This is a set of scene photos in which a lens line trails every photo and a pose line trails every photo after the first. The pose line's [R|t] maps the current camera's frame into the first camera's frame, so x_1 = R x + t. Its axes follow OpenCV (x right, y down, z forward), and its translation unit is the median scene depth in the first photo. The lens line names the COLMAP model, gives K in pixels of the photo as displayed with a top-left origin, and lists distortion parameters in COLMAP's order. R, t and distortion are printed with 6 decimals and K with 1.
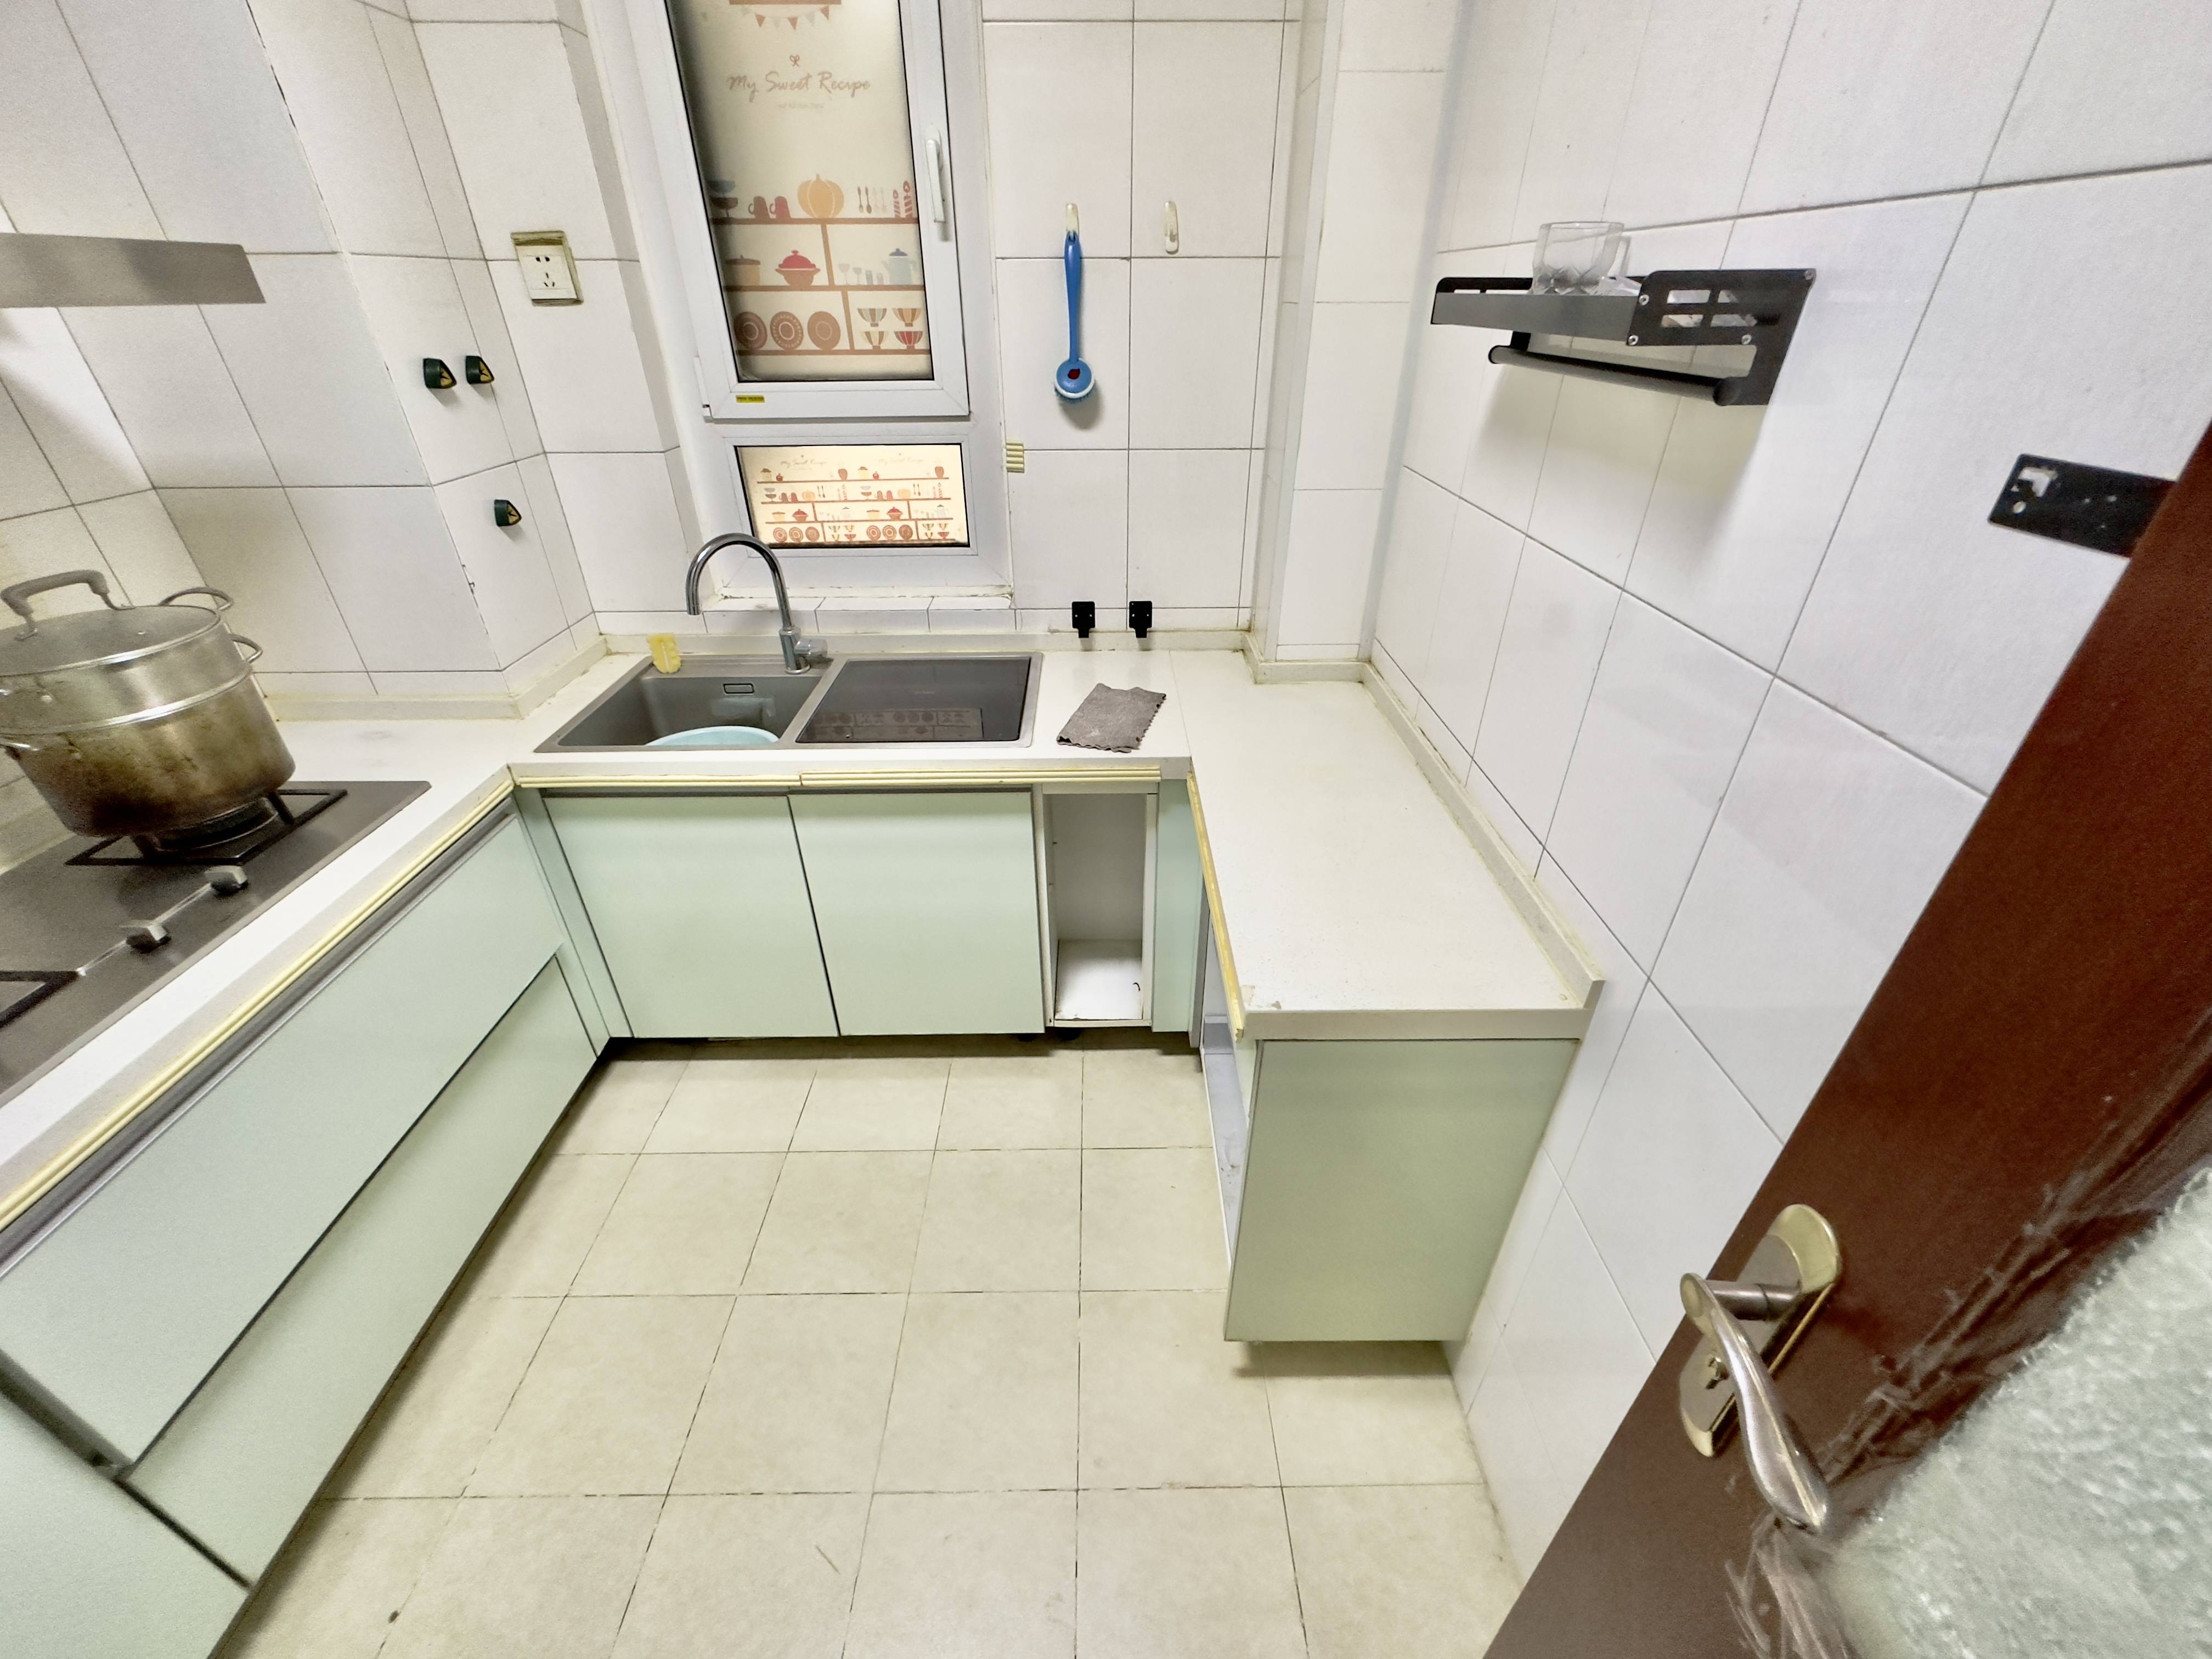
lens RADIAL K [[881.7, 0, 1109.7], [0, 881.7, 828.1], [0, 0, 1]] dist [-0.003214, 0.000648]
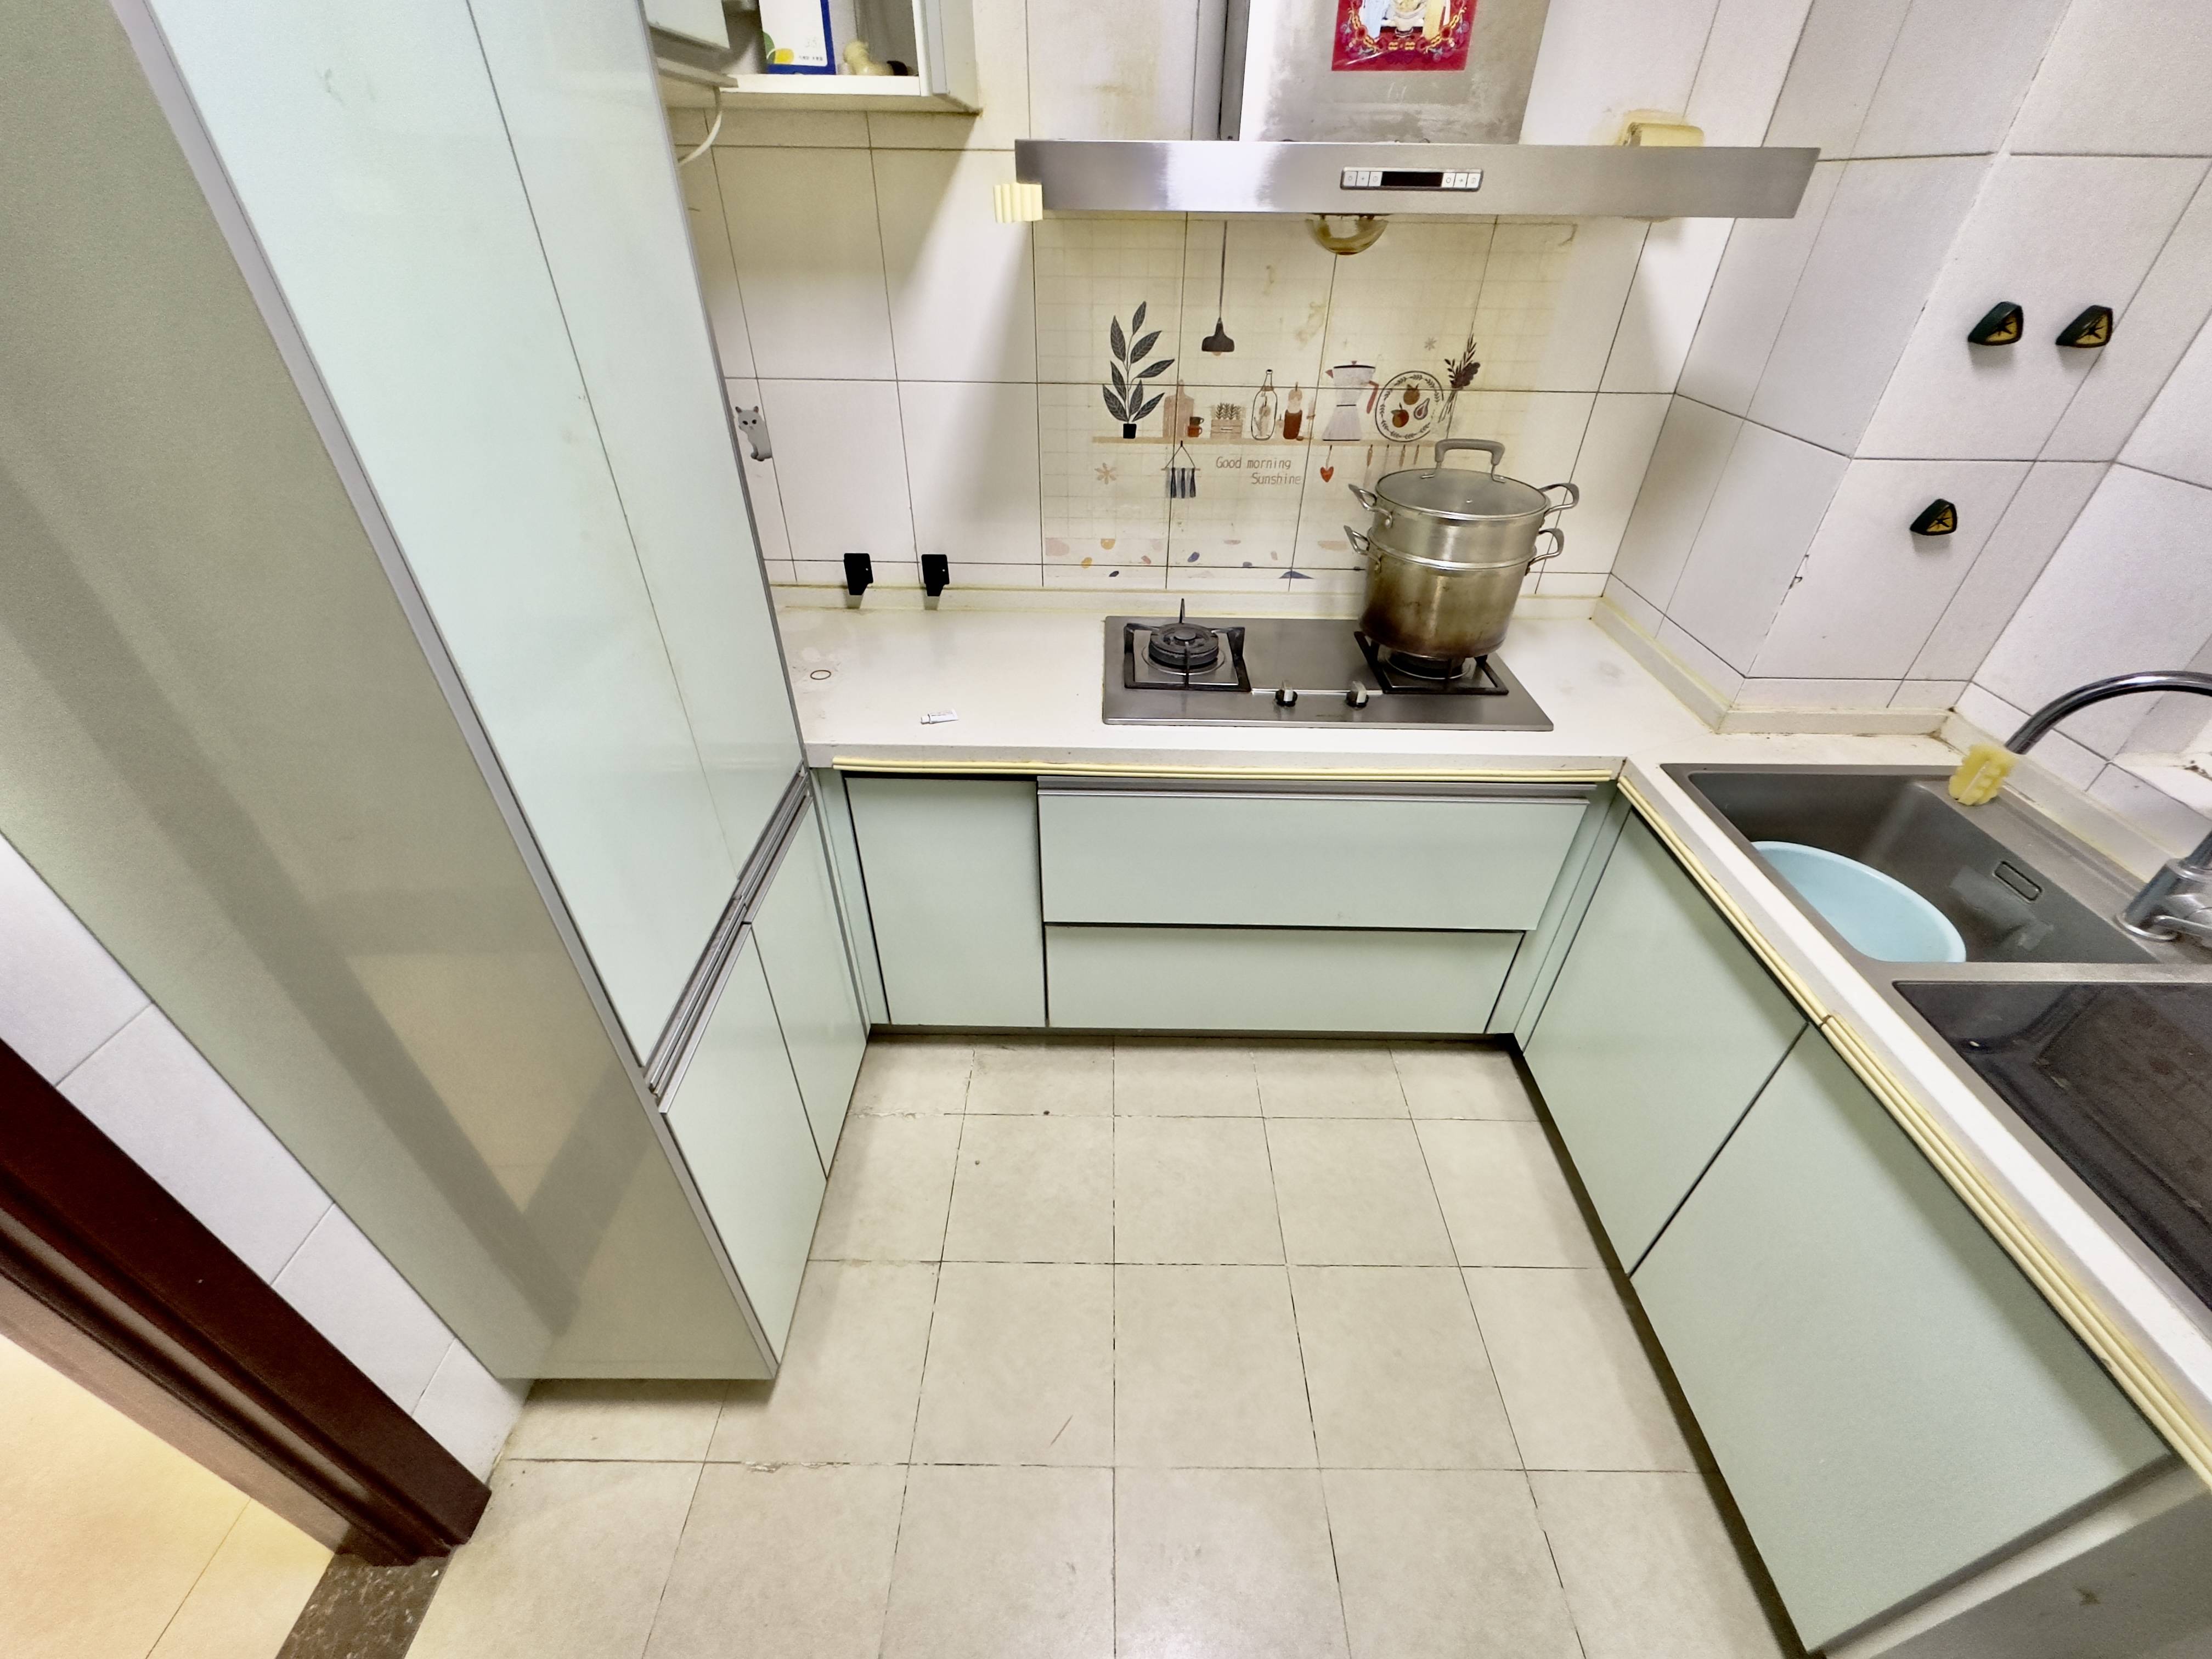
lens RADIAL K [[881.7, 0, 1105.1], [0, 881.7, 826.3], [0, 0, 1]] dist [-0.003214, 0.000648]
pose [[-0.020517, 0.588934, -0.807920, 0.088976], [-0.528804, 0.679414, 0.508688, -0.197081], [0.848496, 0.437668, 0.297491, 0.309560]]
